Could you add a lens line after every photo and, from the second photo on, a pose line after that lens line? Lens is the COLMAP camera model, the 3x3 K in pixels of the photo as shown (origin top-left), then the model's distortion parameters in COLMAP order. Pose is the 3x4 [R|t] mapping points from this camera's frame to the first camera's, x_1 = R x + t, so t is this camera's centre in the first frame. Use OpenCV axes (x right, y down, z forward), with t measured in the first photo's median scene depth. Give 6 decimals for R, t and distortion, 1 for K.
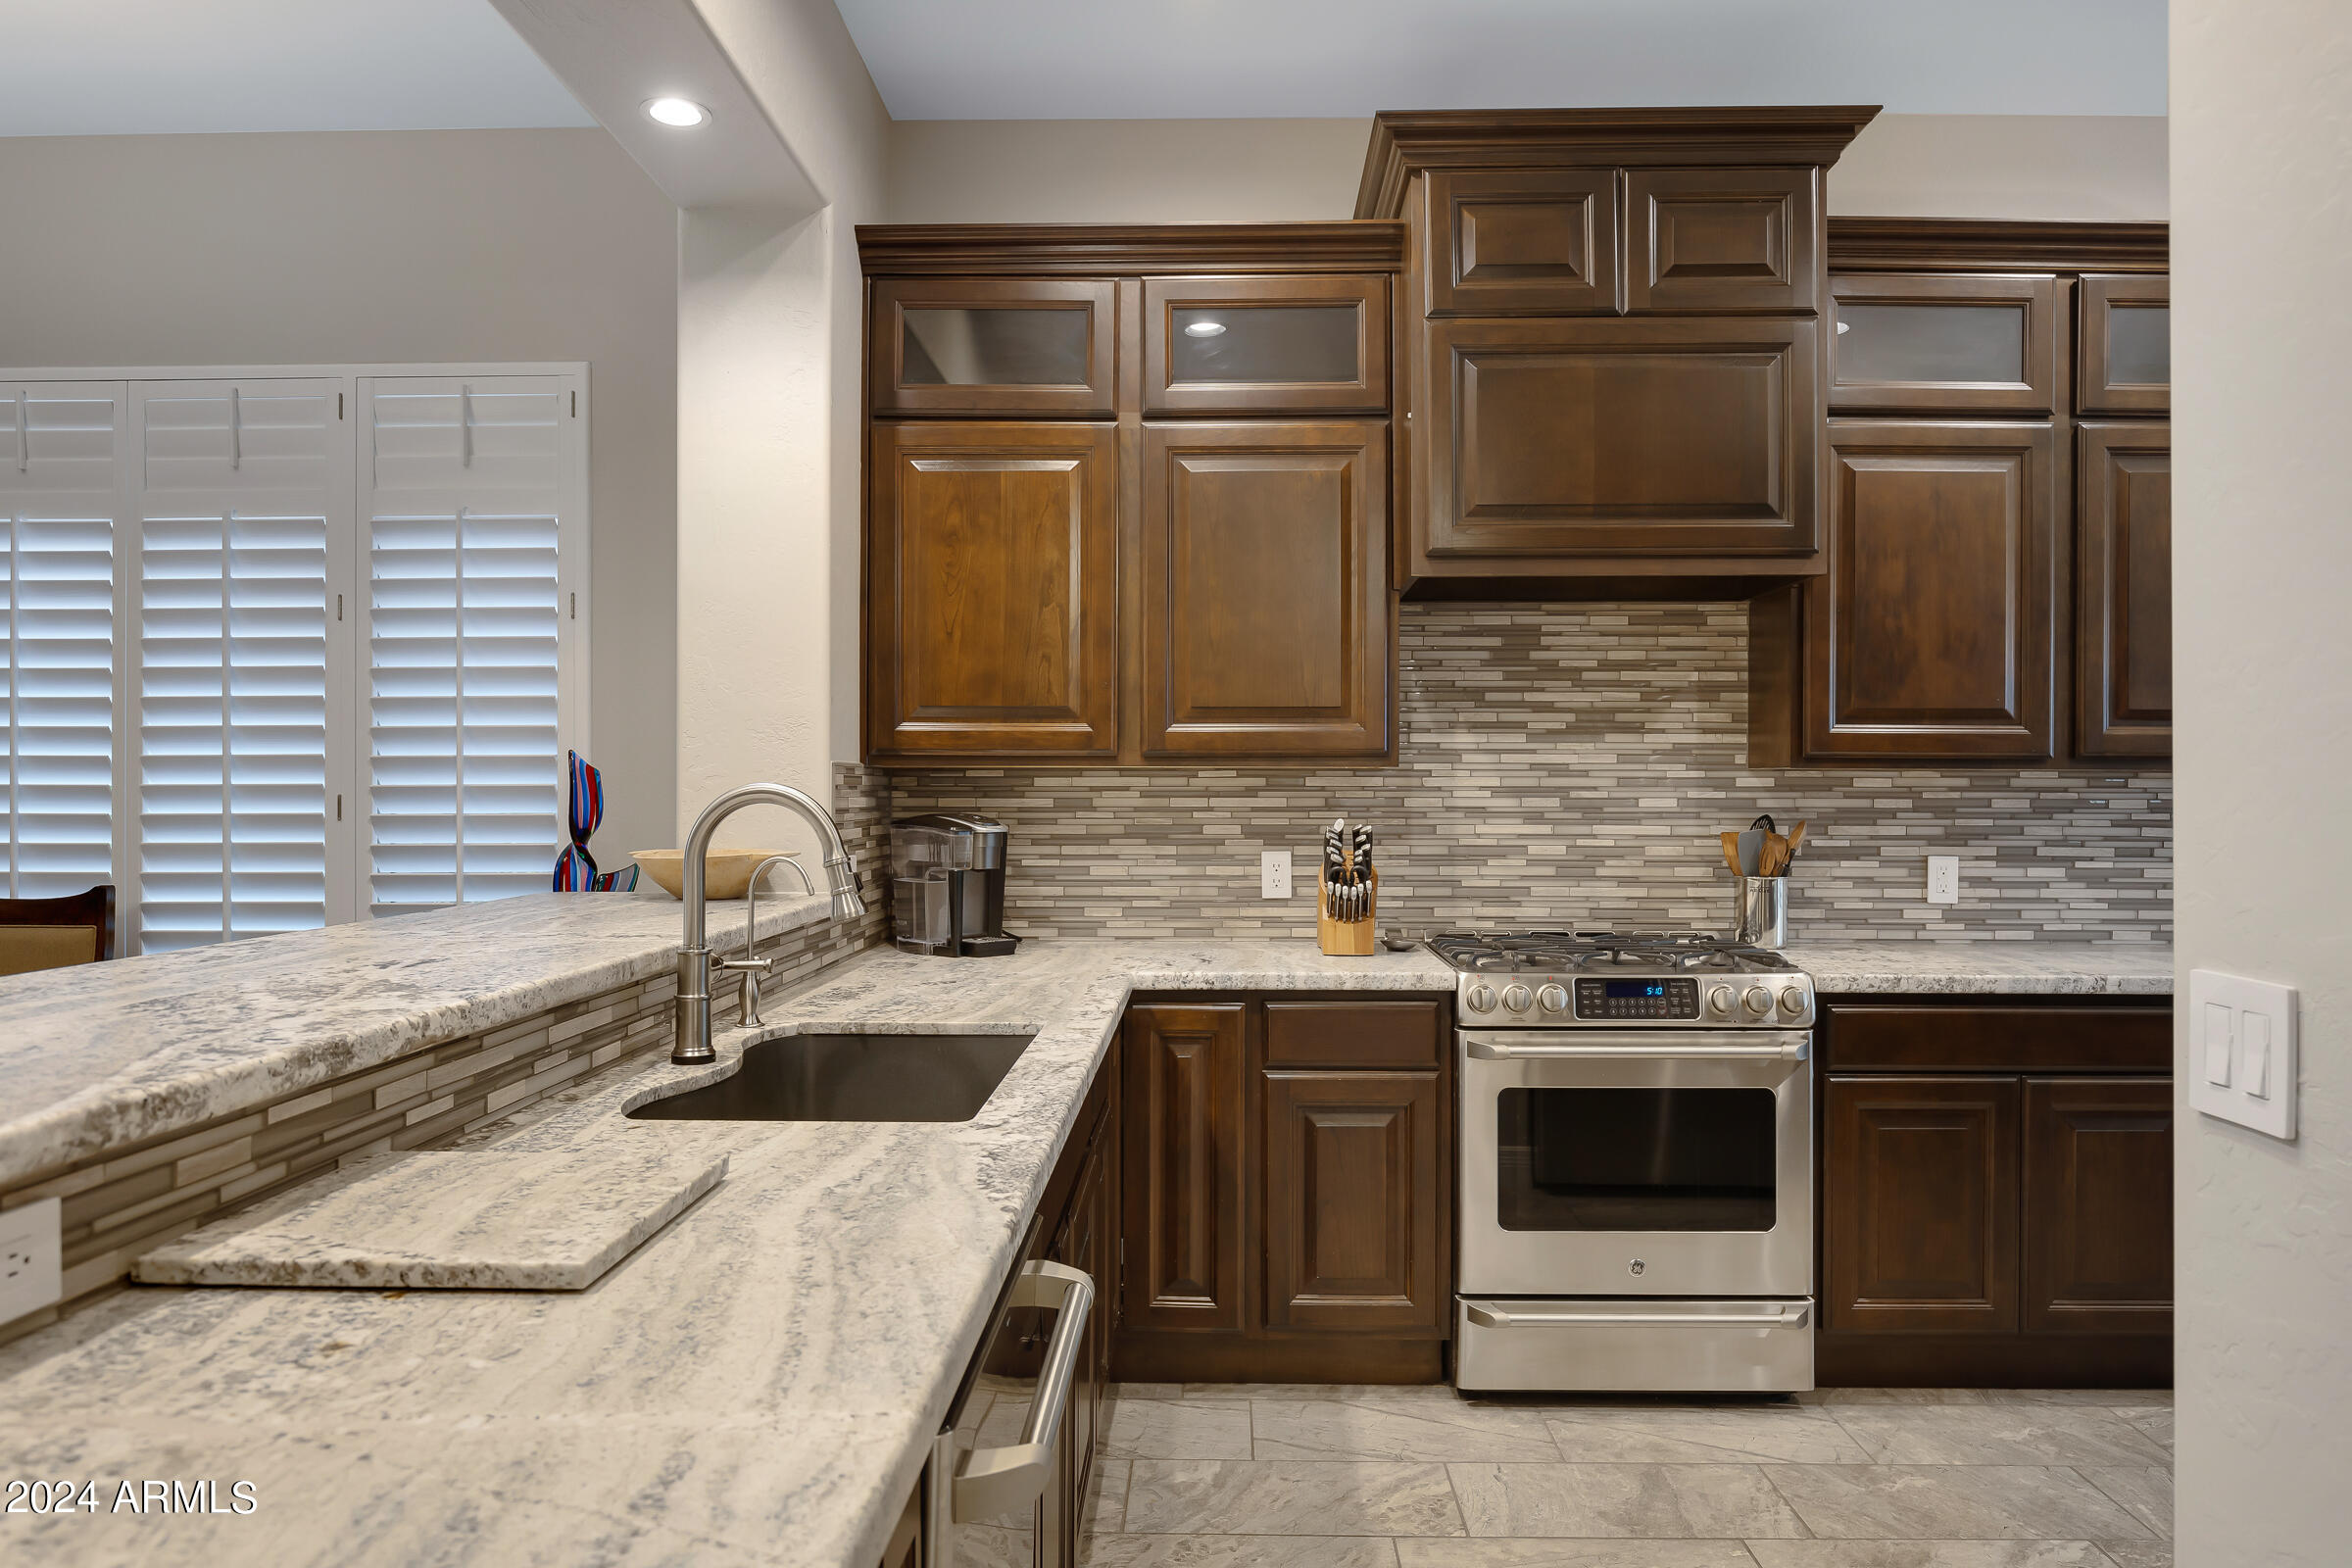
lens RADIAL K [[1593.0, 0, 1176.0], [0, 1593.0, 785.9], [0, 0, 1]] dist [-0.017086, -0.003771]
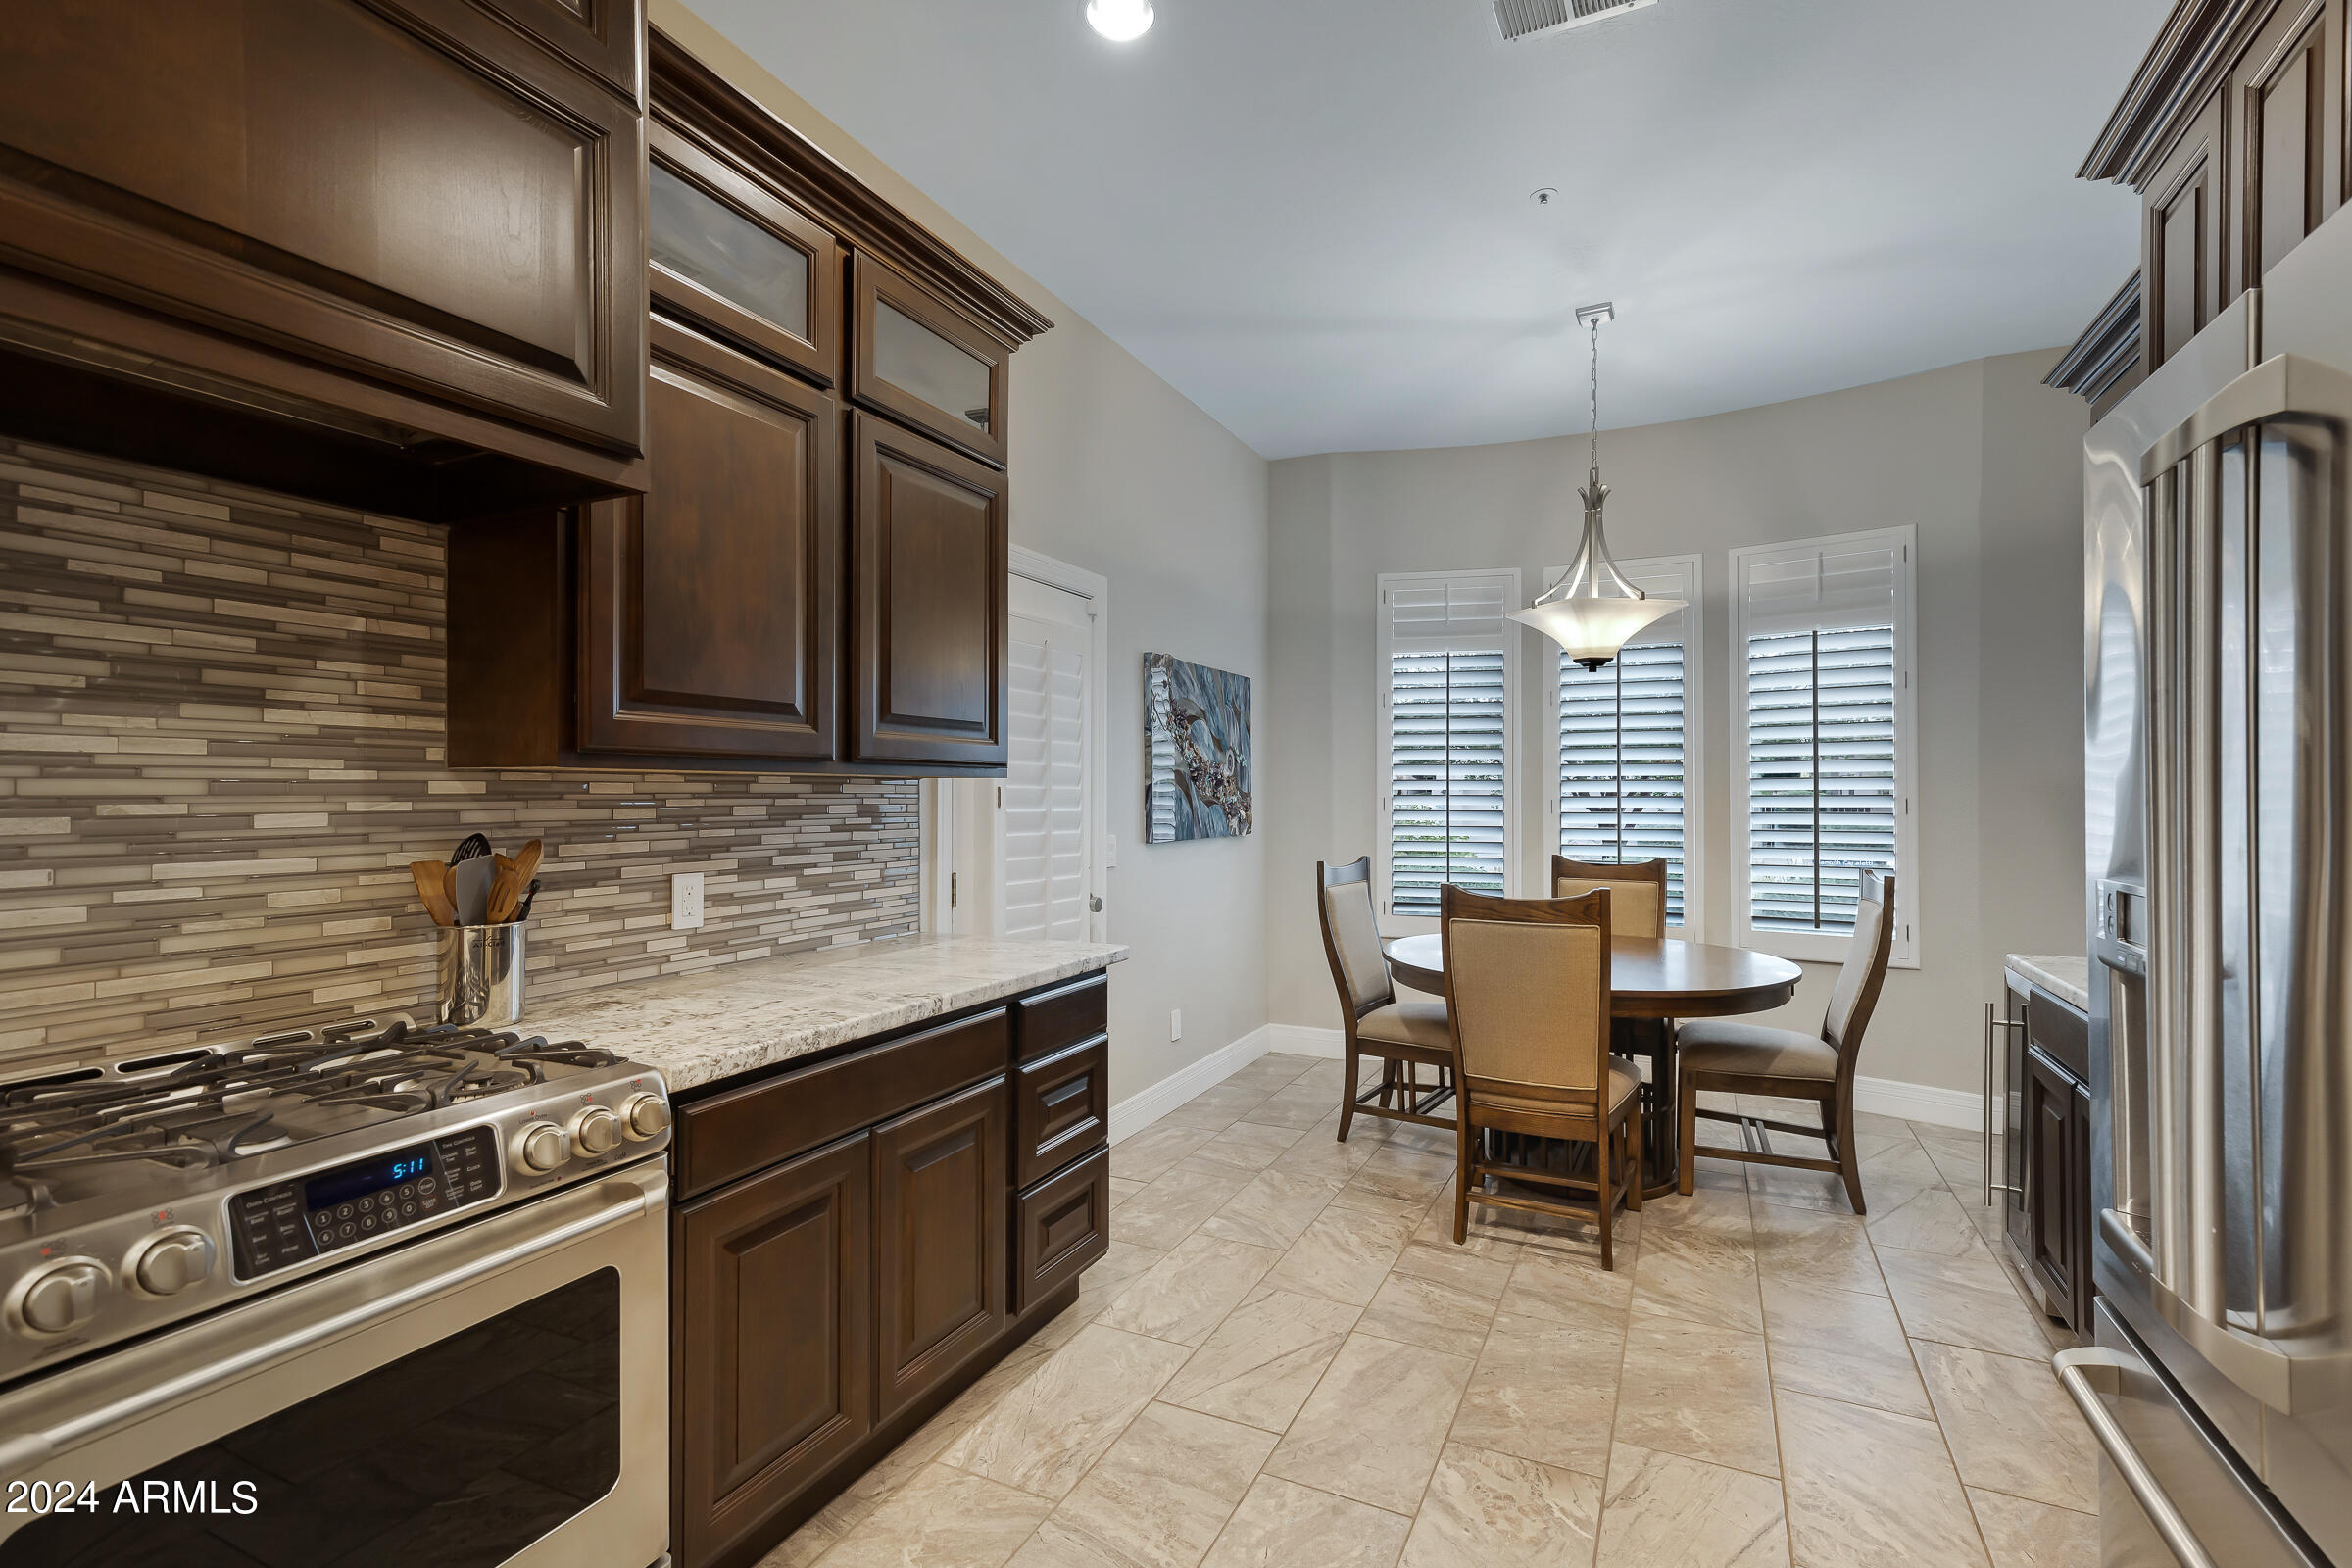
lens RADIAL K [[1077.6, 0, 1211.9], [0, 1077.6, 791.7], [0, 0, 1]] dist [0.017891, -0.004573]
pose [[0.400483, -0.002905, 0.916300, 0.058854], [0.004505, 0.999989, 0.001201, 0.000406], [-0.916293, 0.003647, 0.400491, 0.503592]]
